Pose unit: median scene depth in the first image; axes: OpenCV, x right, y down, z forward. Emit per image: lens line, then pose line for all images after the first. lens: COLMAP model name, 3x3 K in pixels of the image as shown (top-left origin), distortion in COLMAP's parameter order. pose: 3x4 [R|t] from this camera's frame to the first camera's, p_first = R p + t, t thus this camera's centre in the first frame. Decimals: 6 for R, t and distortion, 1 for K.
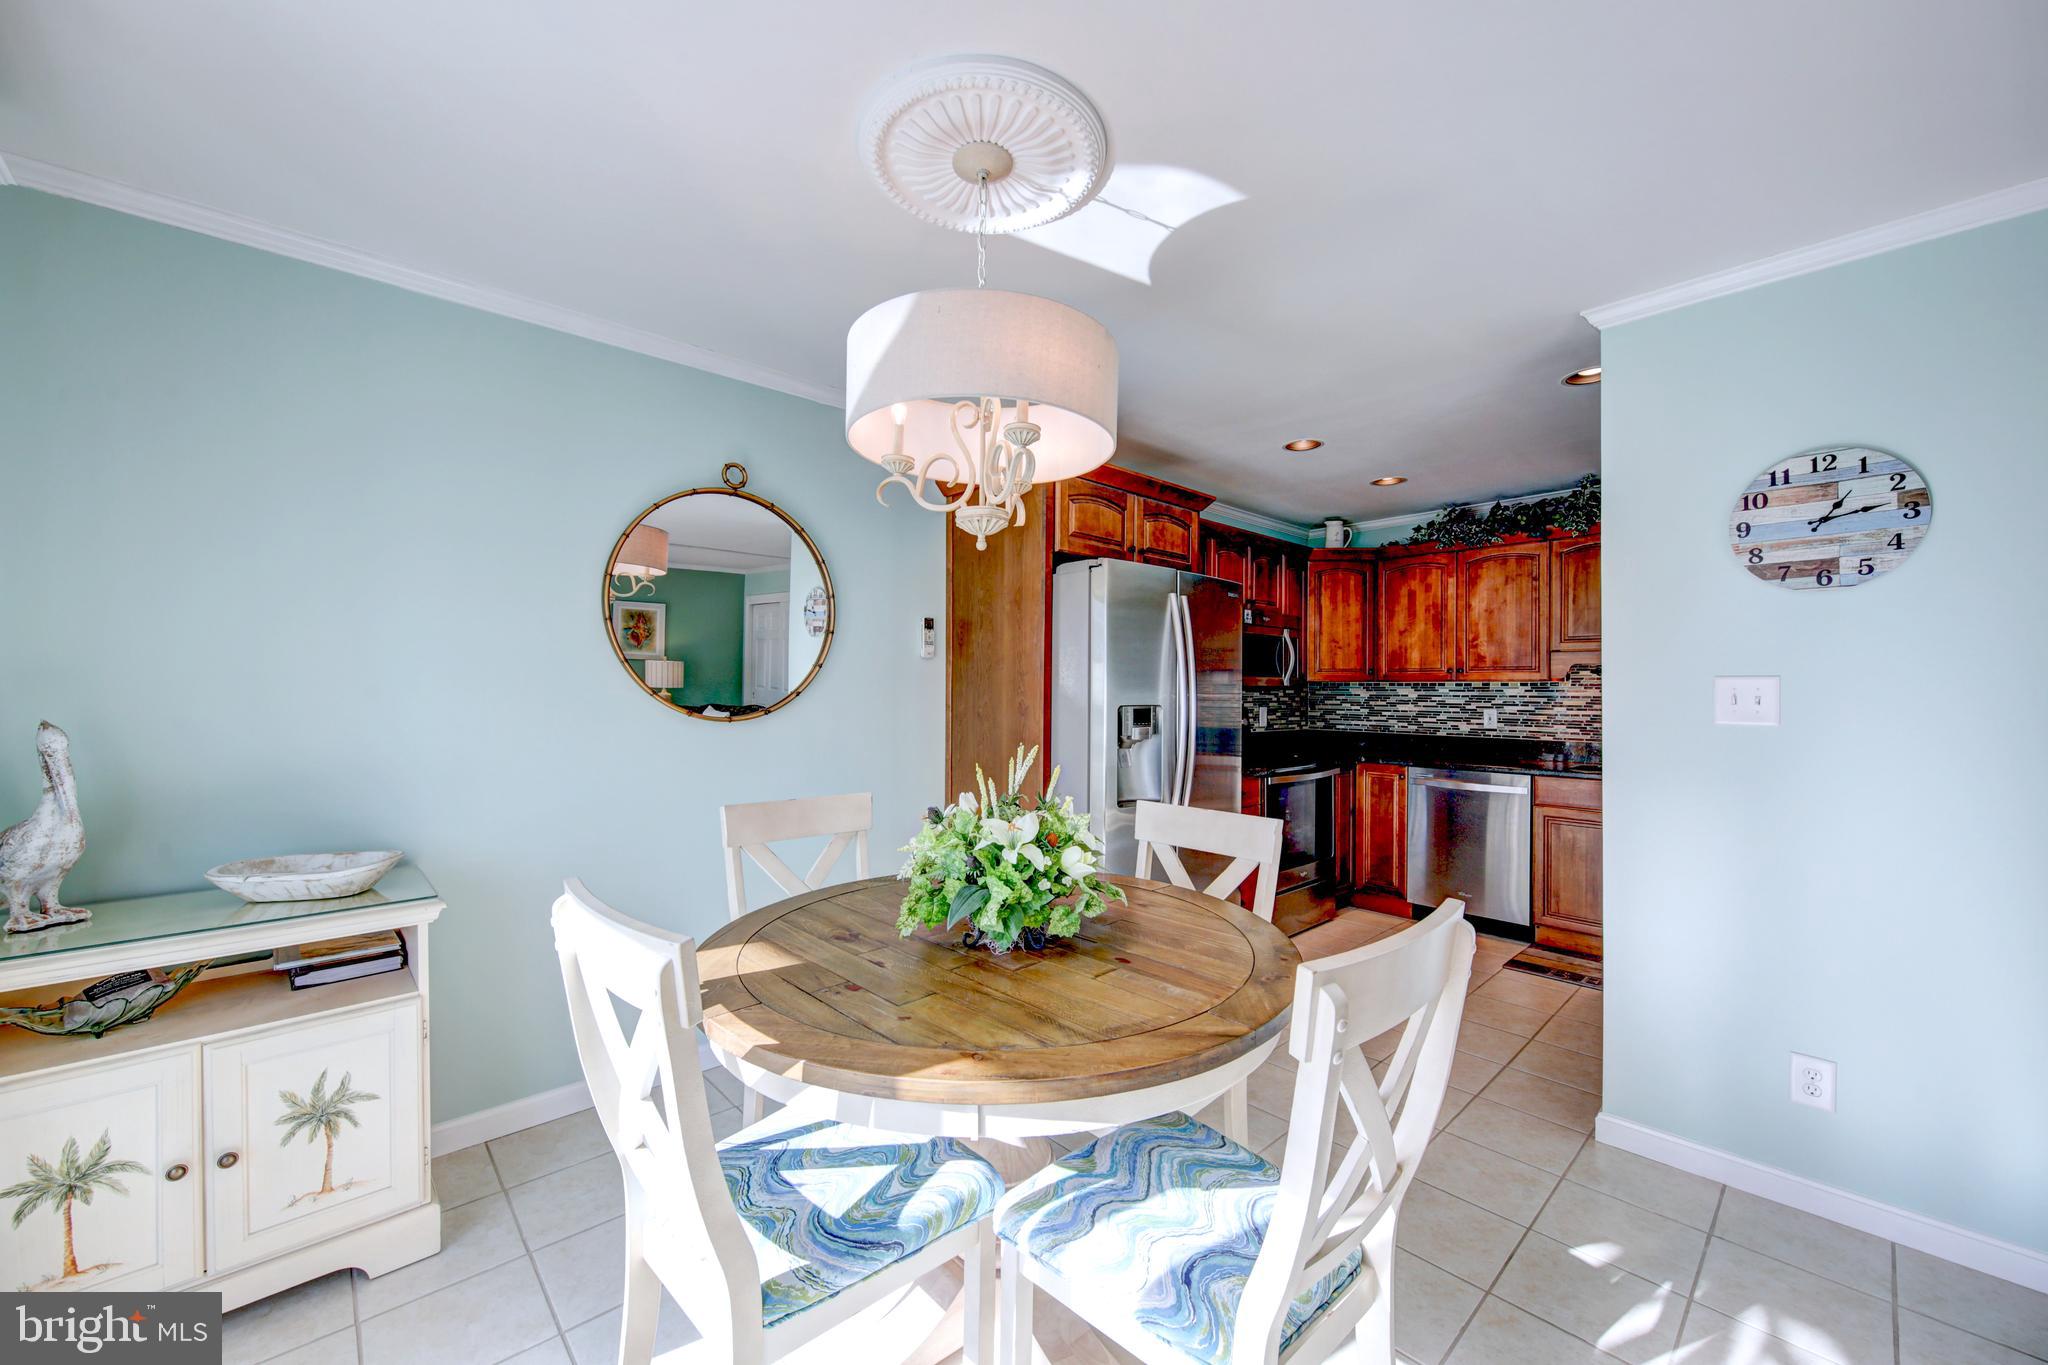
lens RADIAL K [[789.6, 0, 1012.3], [0, 789.6, 689.3], [0, 0, 1]] dist [-0.008879, -0.000055]
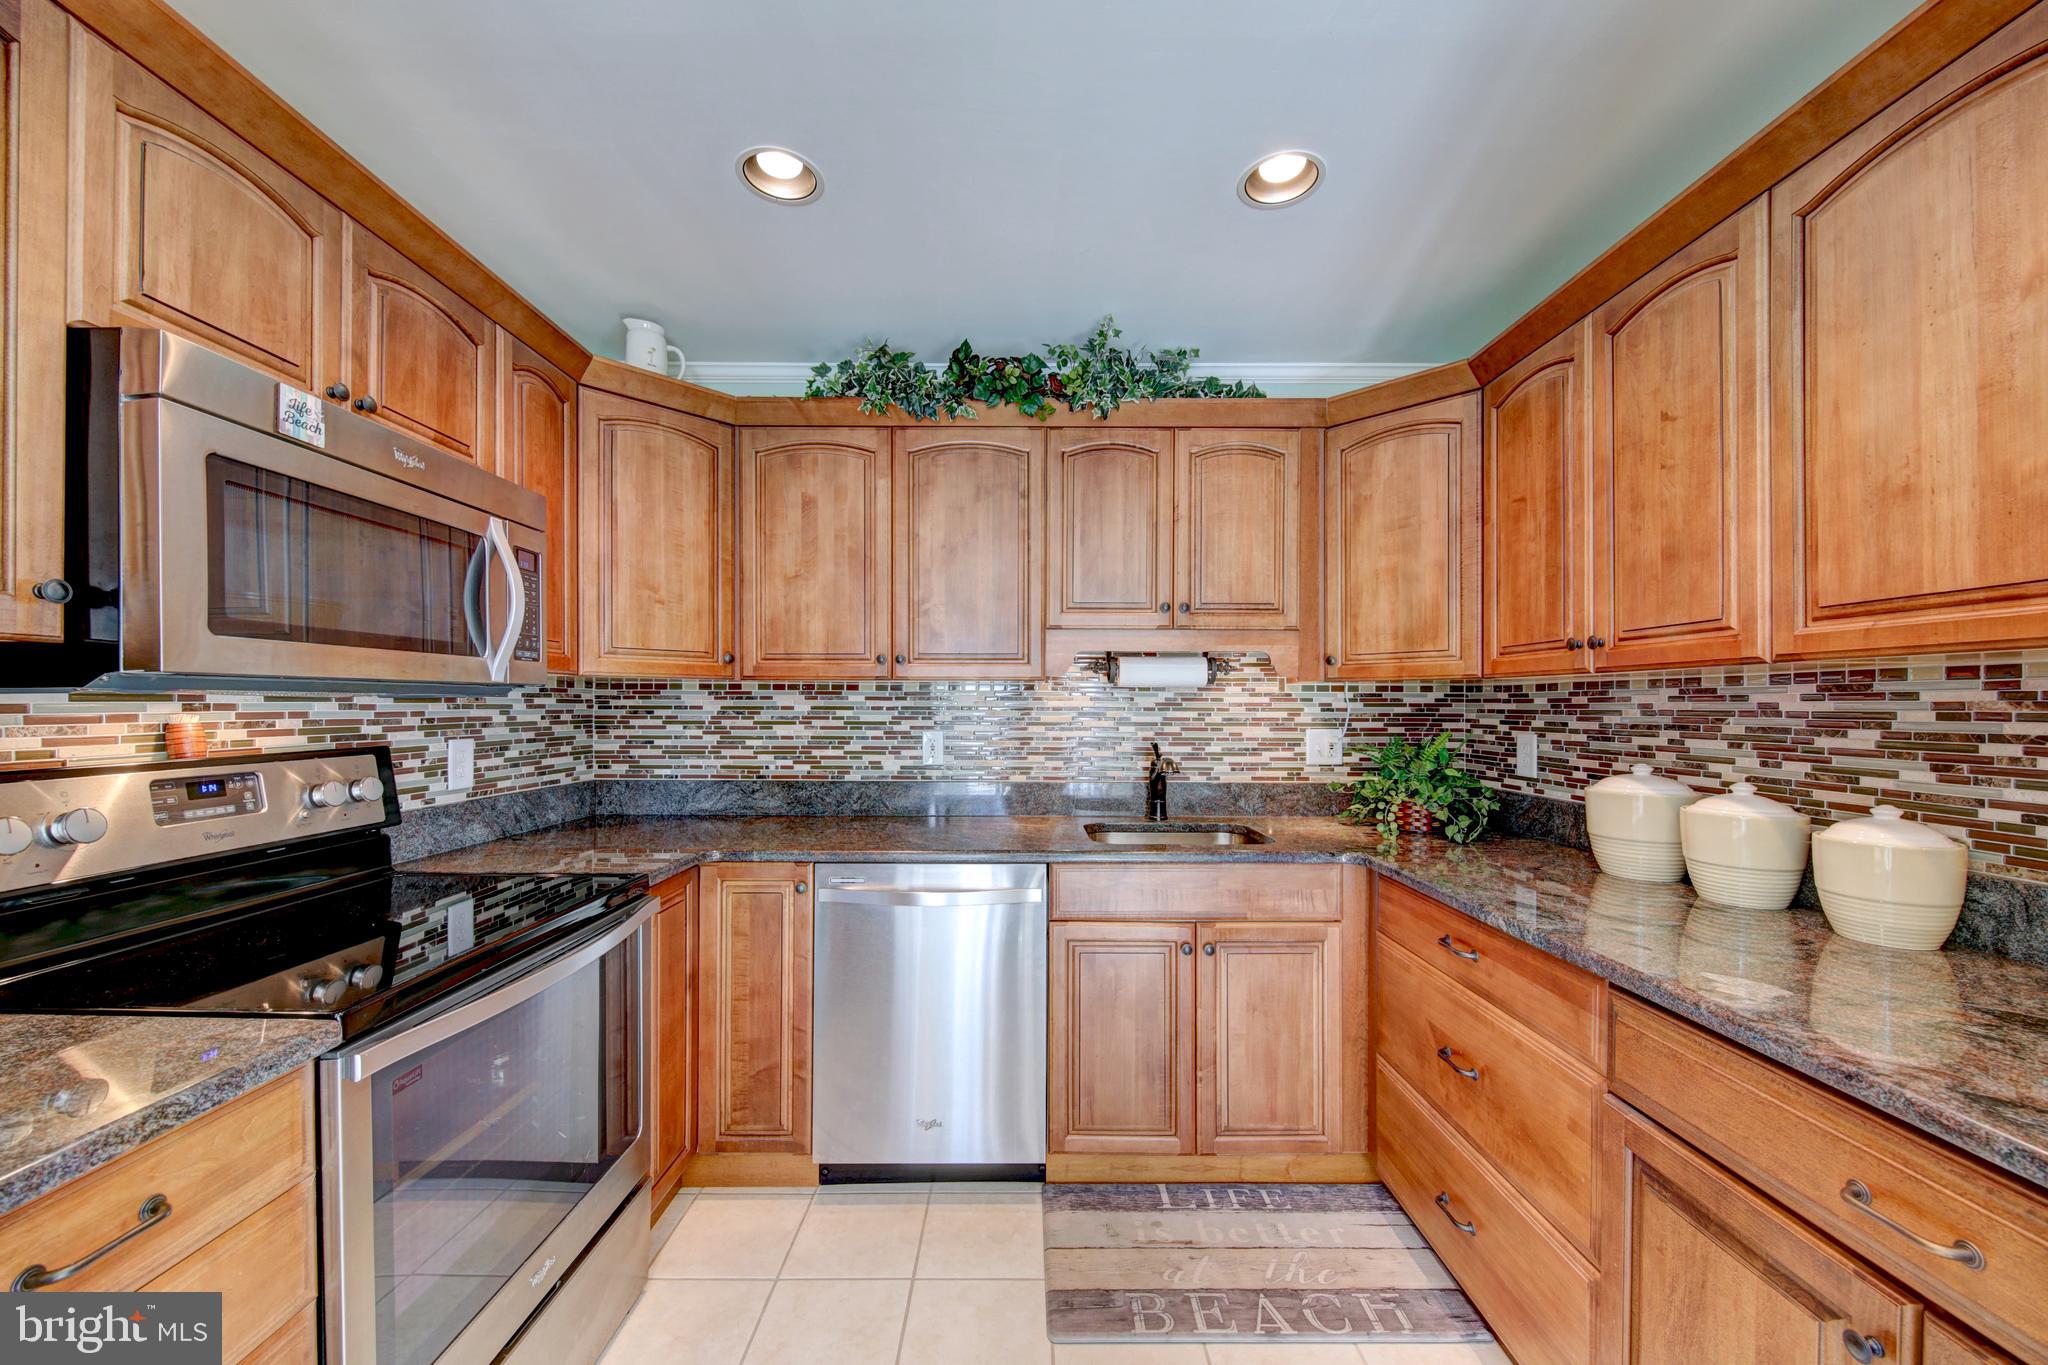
lens RADIAL K [[760.2, 0, 1022.2], [0, 760.2, 706.9], [0, 0, 1]] dist [0.009358, -0.005274]
pose [[0.672315, -0.006619, 0.740236, 0.251516], [0.000753, 0.999966, 0.008258, 0.003544], [-0.740265, -0.004995, 0.672297, 0.600313]]
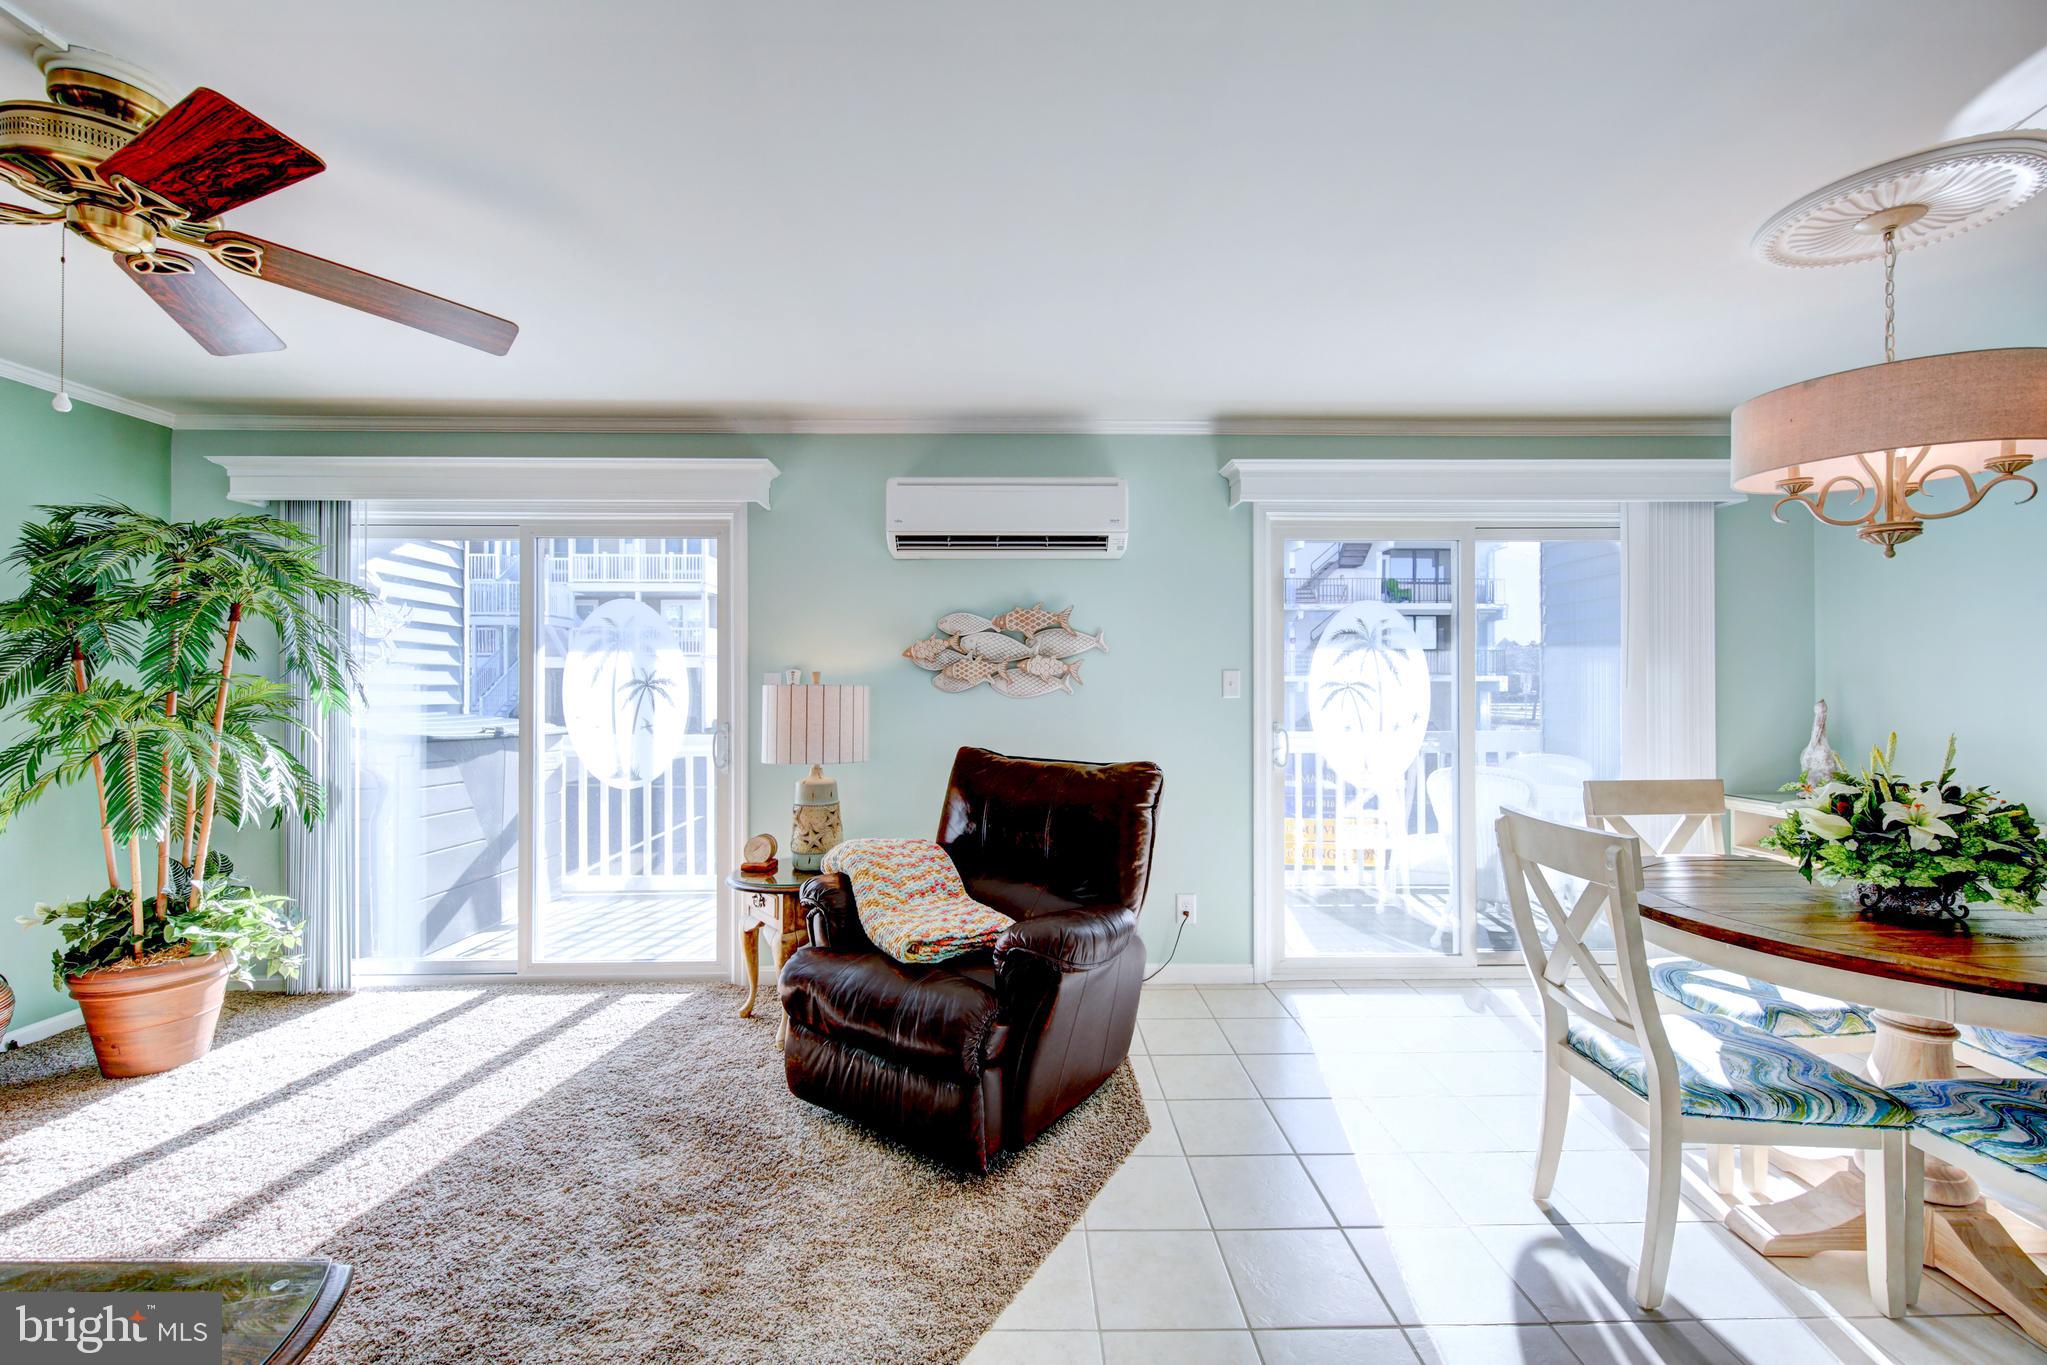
lens RADIAL K [[841.5, 0, 1023.5], [0, 841.5, 682.5], [0, 0, 1]] dist [0.000768, -0.003327]
pose [[-0.663118, -0.007818, -0.748474, 0.615776], [-0.002503, 0.999963, -0.008226, 0.005375], [0.748511, -0.003581, -0.663113, 0.311487]]
